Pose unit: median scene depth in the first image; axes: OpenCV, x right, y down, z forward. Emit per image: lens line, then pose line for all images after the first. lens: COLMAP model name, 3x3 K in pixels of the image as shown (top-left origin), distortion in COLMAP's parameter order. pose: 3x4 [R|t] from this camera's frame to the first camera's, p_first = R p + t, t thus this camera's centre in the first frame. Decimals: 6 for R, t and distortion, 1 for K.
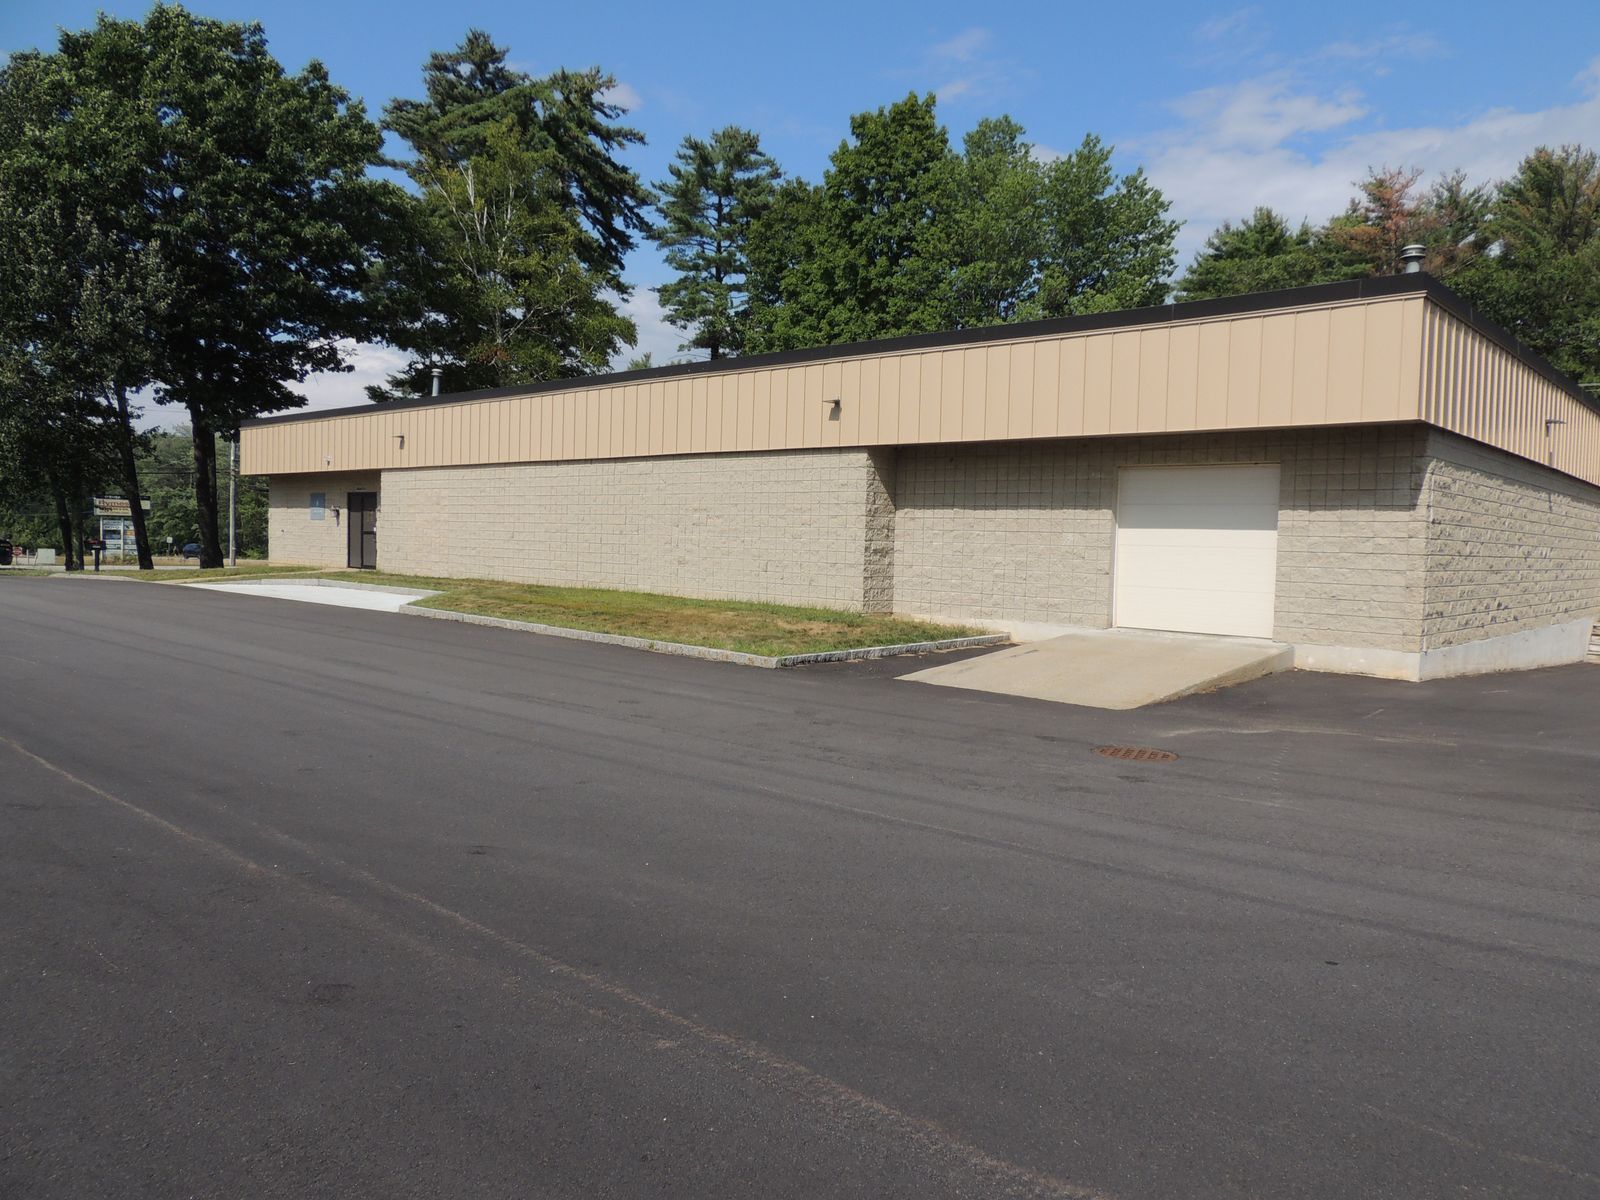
lens RADIAL K [[1142.6, 0, 815.0], [0, 1142.6, 567.5], [0, 0, 1]] dist [-0.020962, 0.007691]
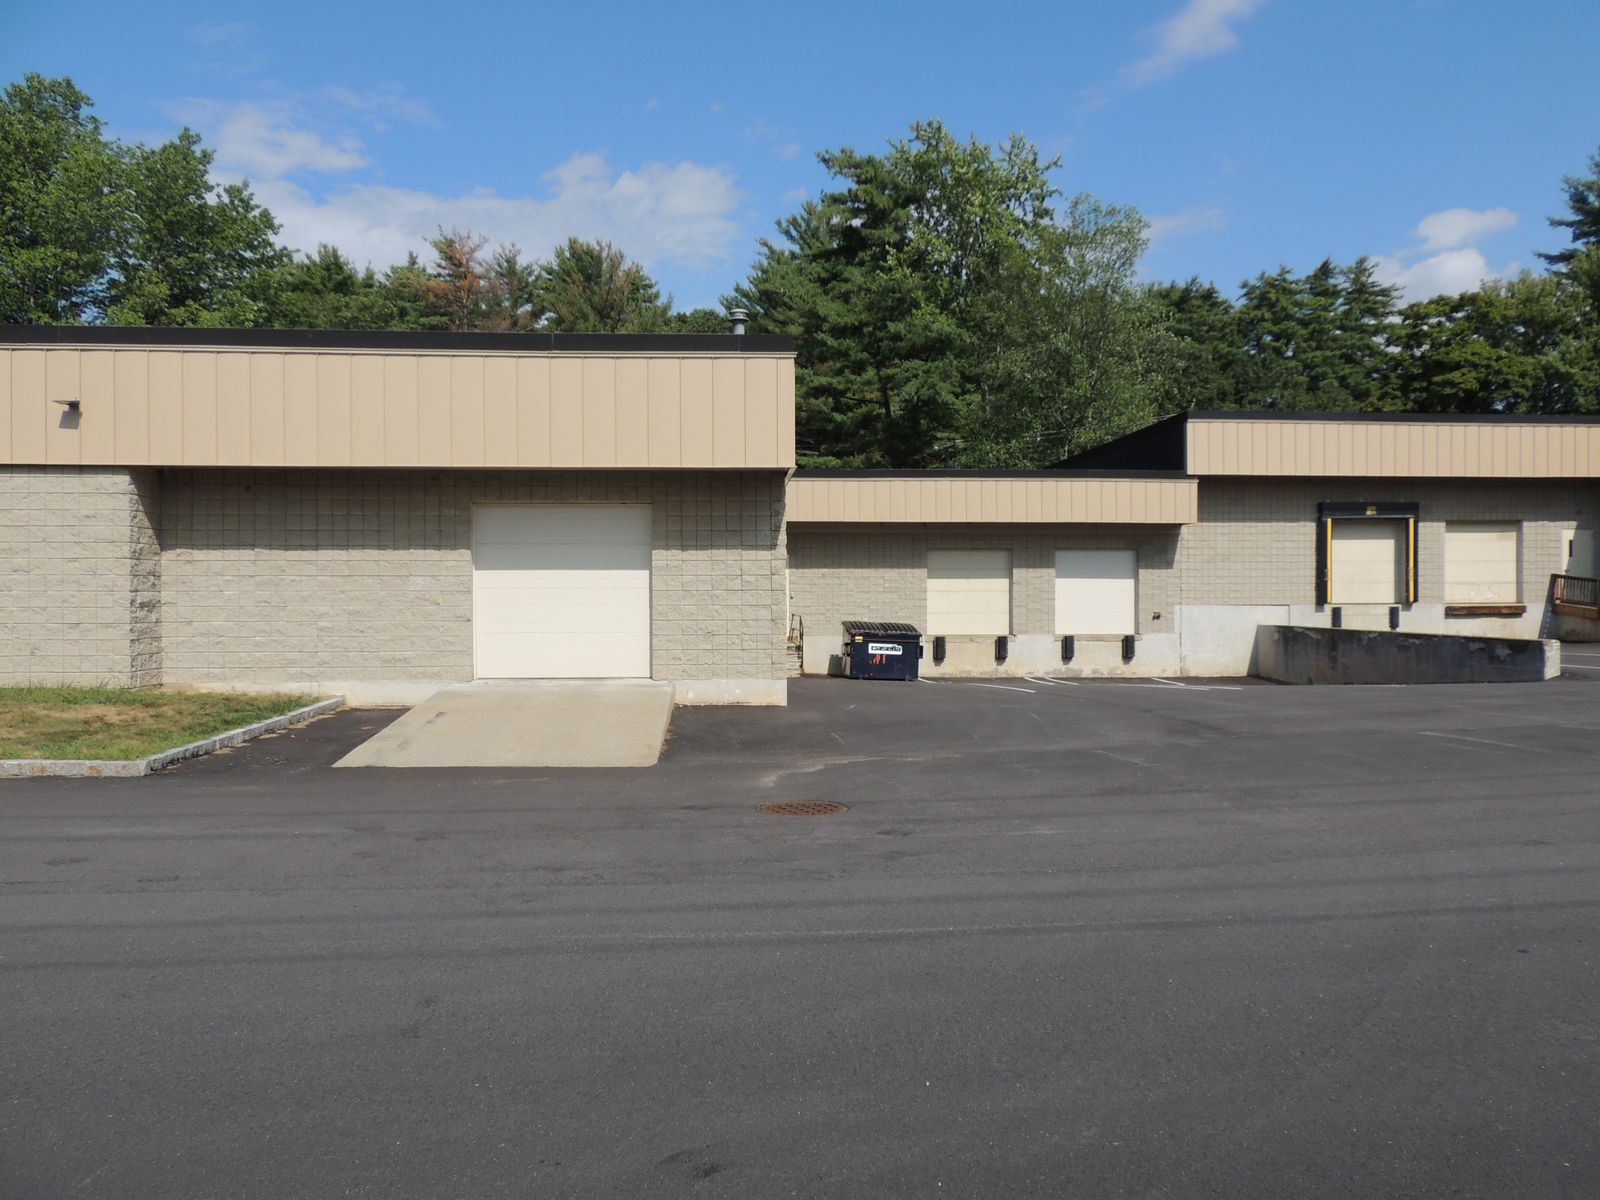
lens RADIAL K [[1142.6, 0, 785.9], [0, 1142.6, 563.9], [0, 0, 1]] dist [-0.020962, 0.007691]
pose [[0.691871, -0.009167, 0.721963, -0.196448], [0.037377, 0.999033, -0.023134, -0.008037], [-0.721053, 0.042991, 0.691545, 0.170415]]
